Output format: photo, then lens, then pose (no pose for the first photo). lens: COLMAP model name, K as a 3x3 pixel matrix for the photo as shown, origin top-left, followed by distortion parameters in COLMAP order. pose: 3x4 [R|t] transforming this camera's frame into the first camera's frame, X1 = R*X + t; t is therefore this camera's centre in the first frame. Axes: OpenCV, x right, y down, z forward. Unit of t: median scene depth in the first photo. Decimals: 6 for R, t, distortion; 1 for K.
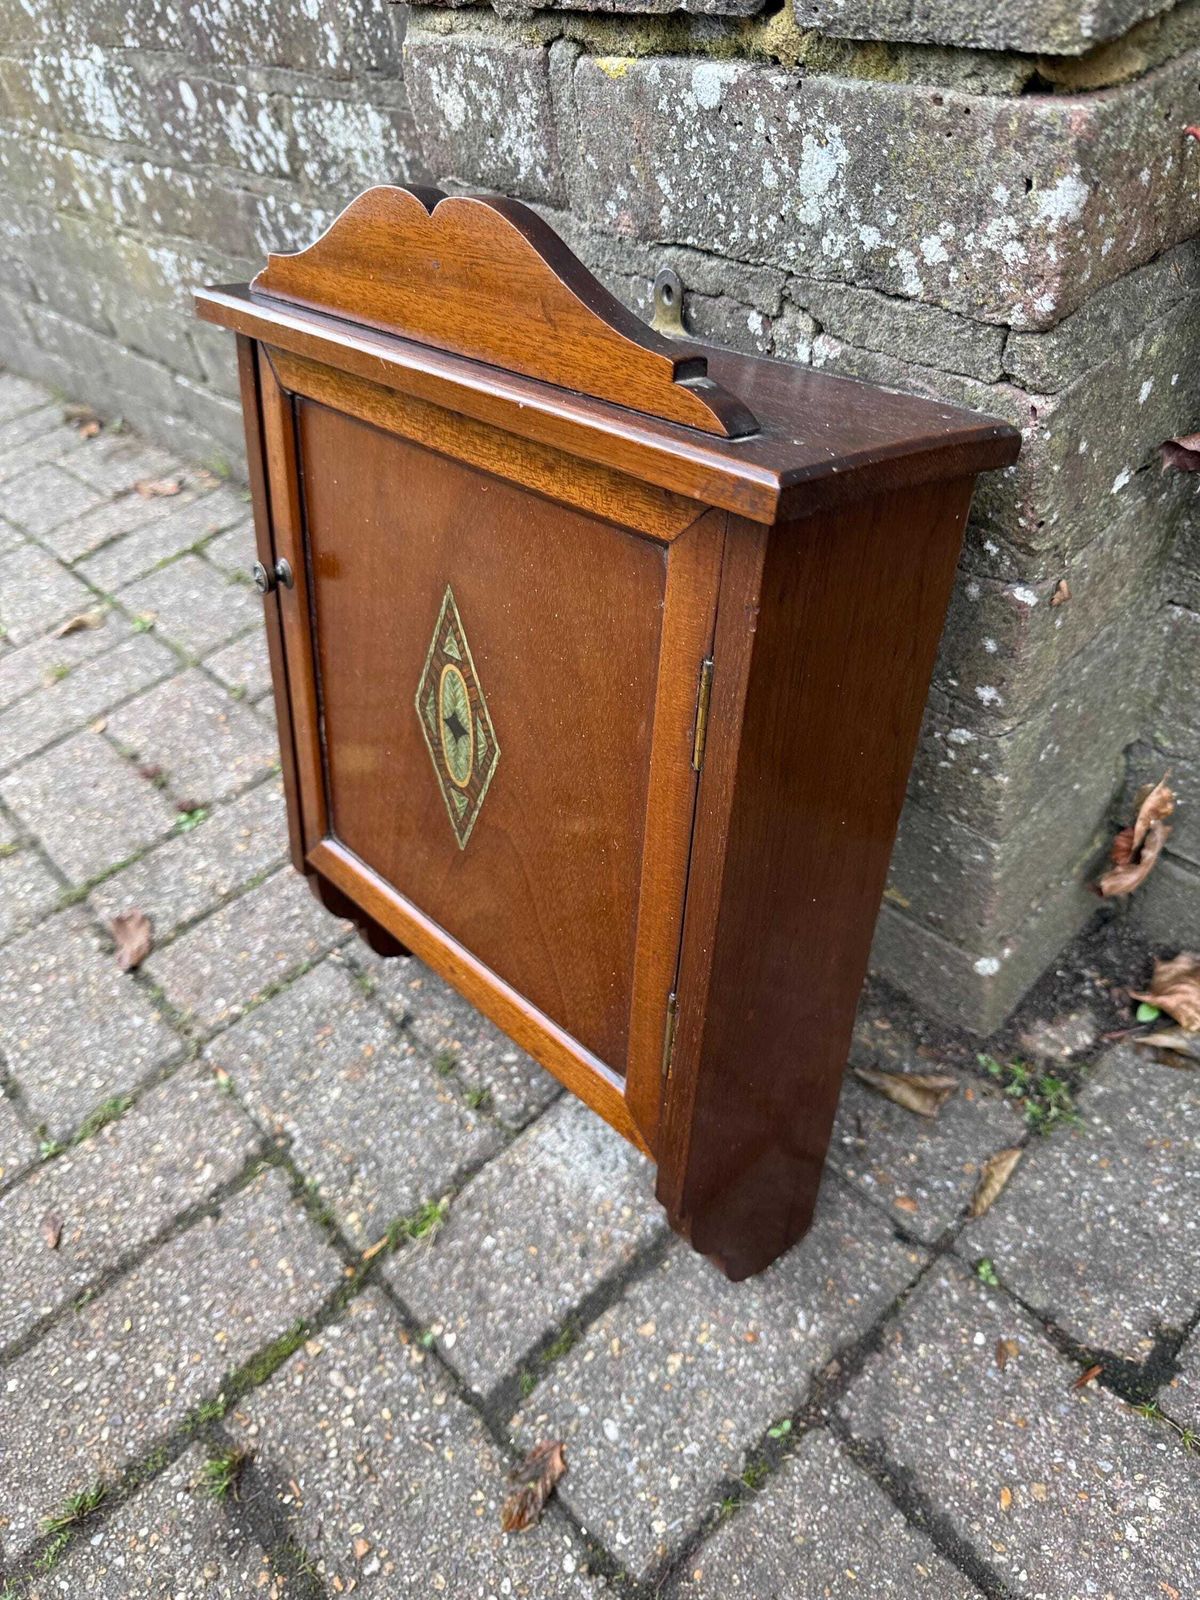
lens RADIAL K [[1168.6, 0, 598.7], [0, 1168.6, 790.5], [0, 0, 1]] dist [-0.020701, 0.003089]
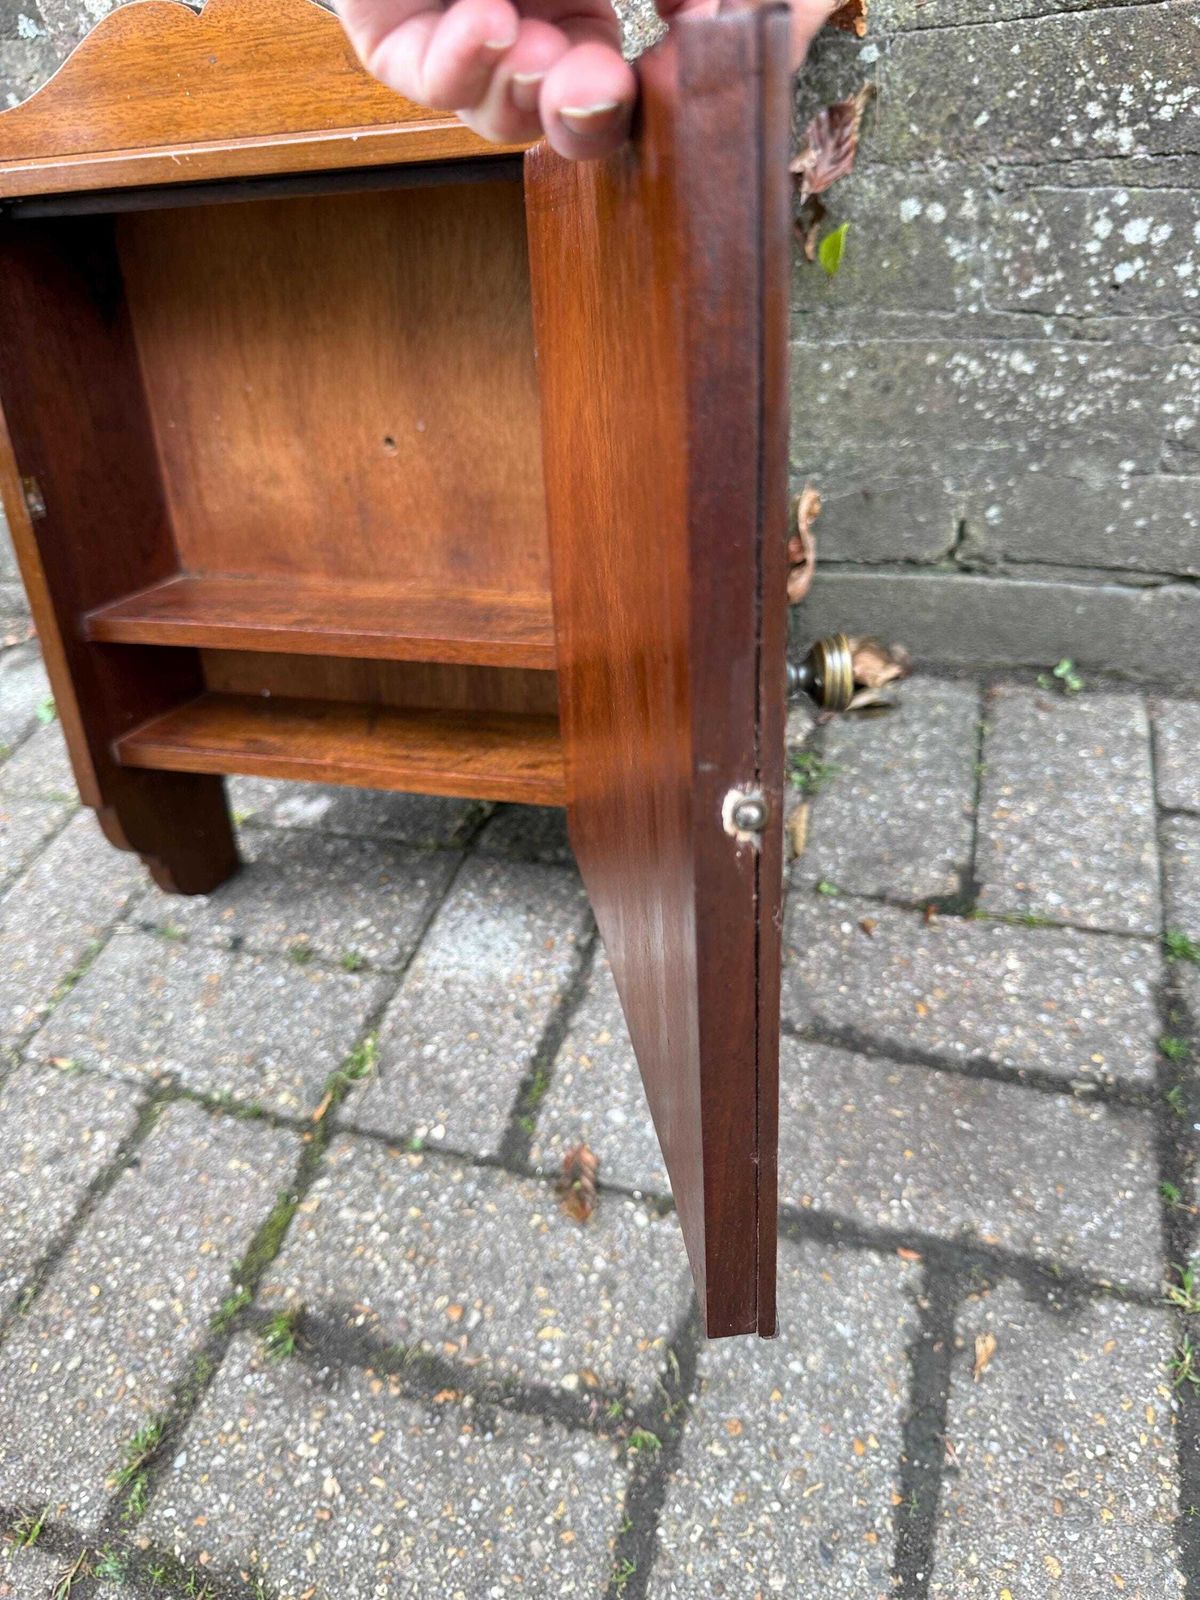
lens RADIAL K [[1168.3, 0, 597.8], [0, 1168.3, 806.3], [0, 0, 1]] dist [-0.015937, -0.002886]
pose [[0.862860, -0.299396, 0.407228, -0.404841], [0.332832, 0.942910, -0.011994, 0.306157], [-0.380389, 0.145888, 0.913248, -0.052785]]
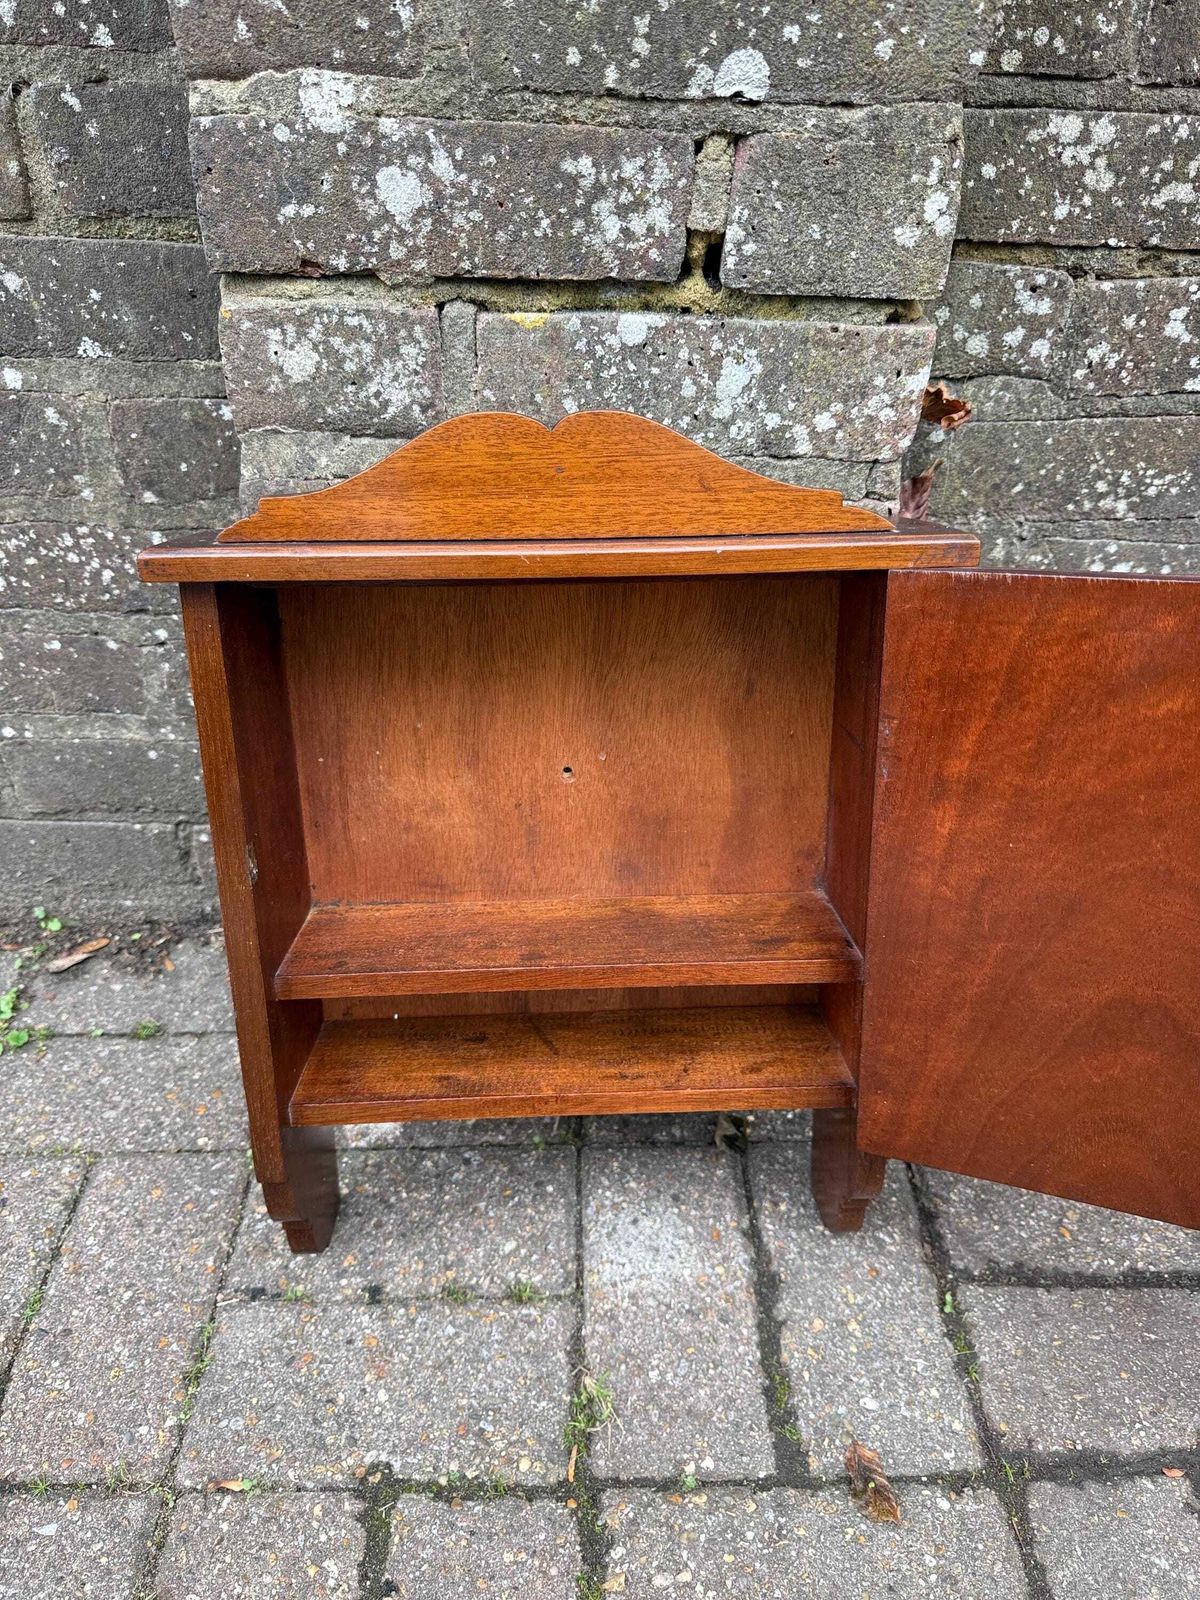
lens RADIAL K [[1159.1, 0, 598.4], [0, 1159.1, 802.5], [0, 0, 1]] dist [-0.011528, -0.001289]
pose [[0.645375, -0.296463, 0.703989, -0.863821], [0.429078, 0.903174, -0.013010, -0.090592], [-0.631968, 0.310463, 0.710091, 0.198279]]
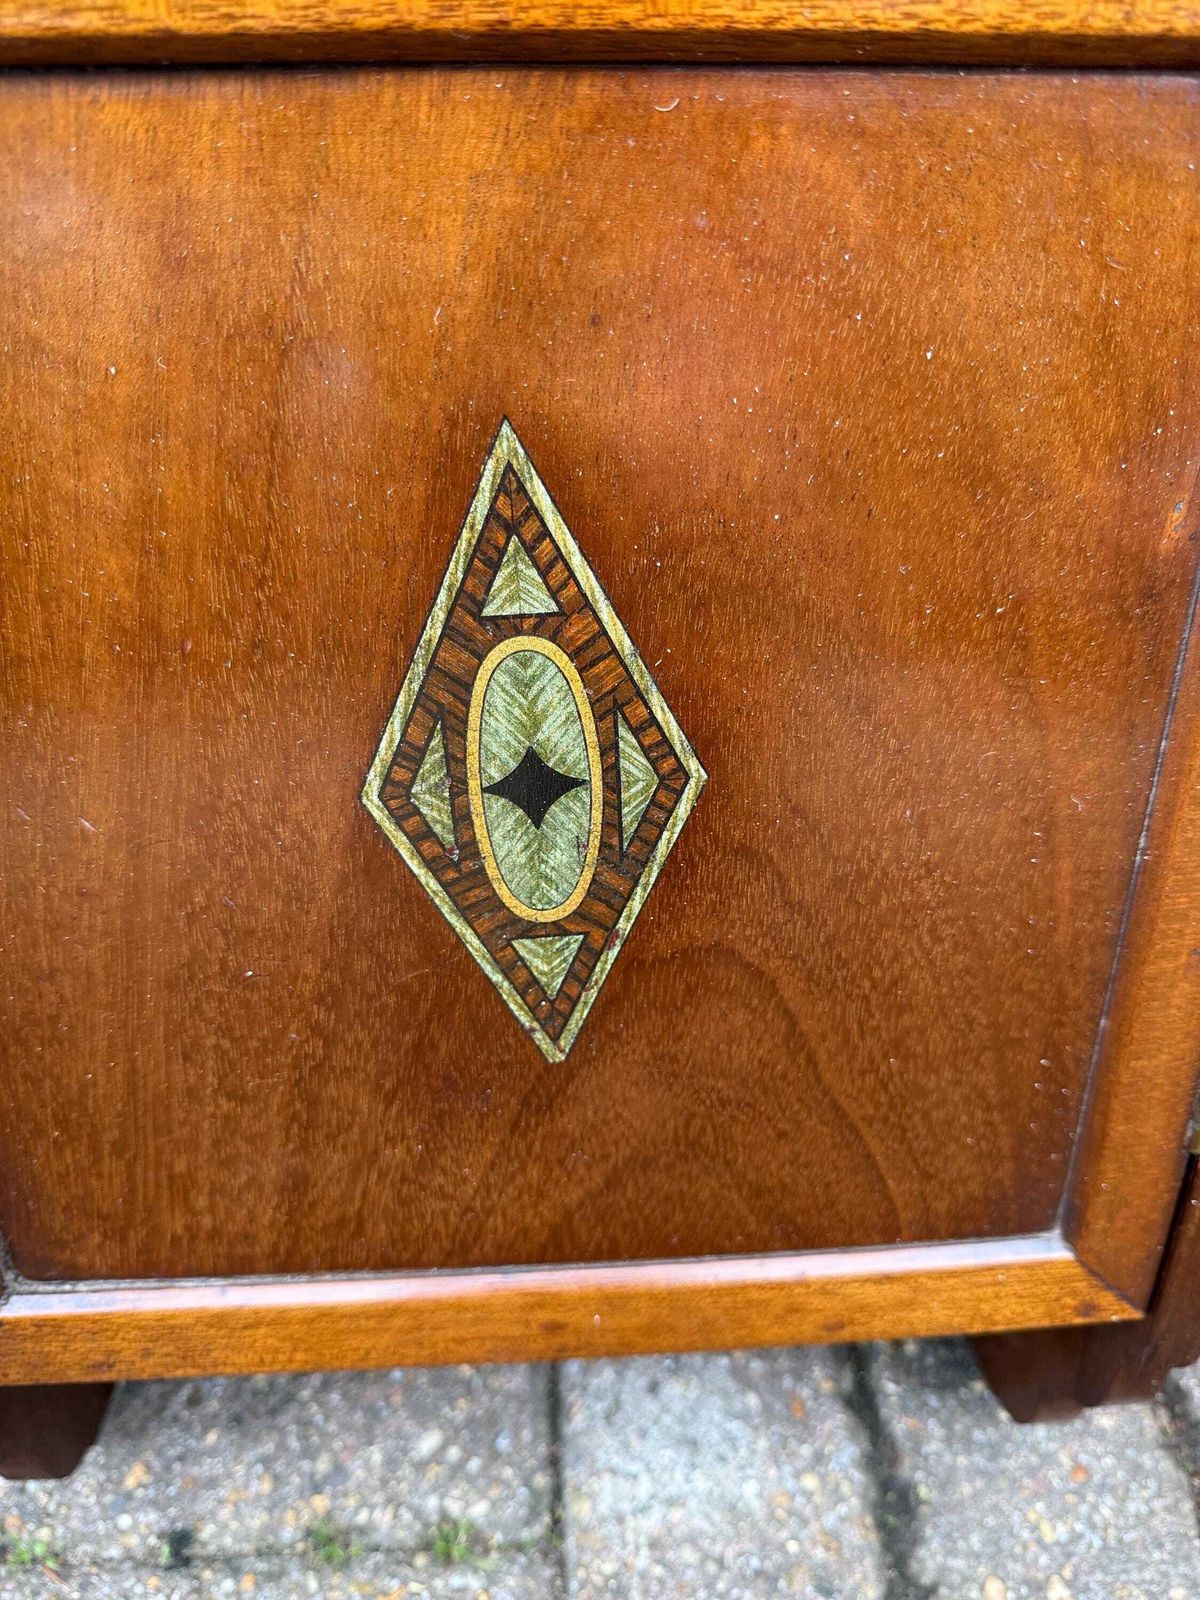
lens RADIAL K [[1188.6, 0, 598.5], [0, 1188.6, 798.0], [0, 0, 1]] dist [-0.042704, 0.009806]
pose [[0.618860, -0.376691, 0.689287, -0.416937], [0.432962, 0.895758, 0.100801, -0.086087], [-0.655406, 0.236054, 0.717441, 0.685976]]
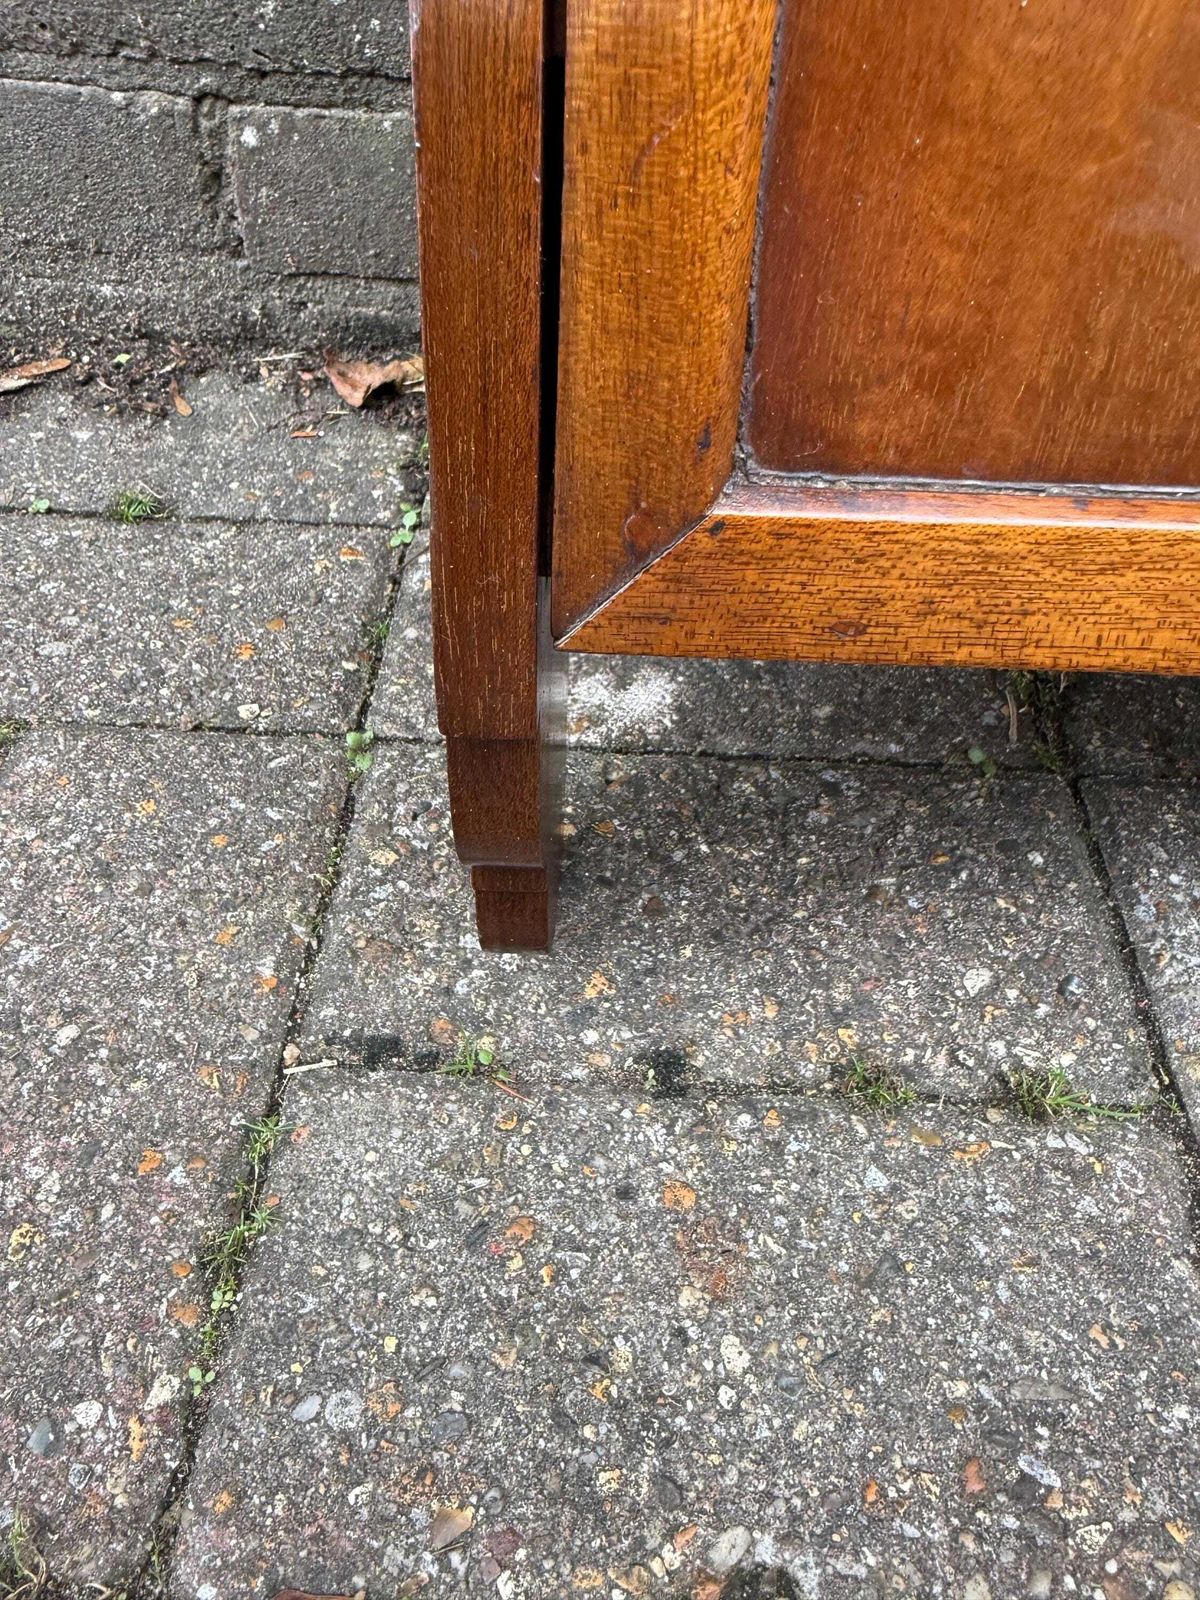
lens RADIAL K [[1154.9, 0, 599.3], [0, 1154.9, 710.4], [0, 0, 1]] dist [-0.001589, -0.000036]
pose [[0.681866, -0.371103, 0.630351, -0.556881], [0.373454, 0.917591, 0.136234, 0.053469], [-0.628961, 0.142514, 0.764263, 1.078268]]
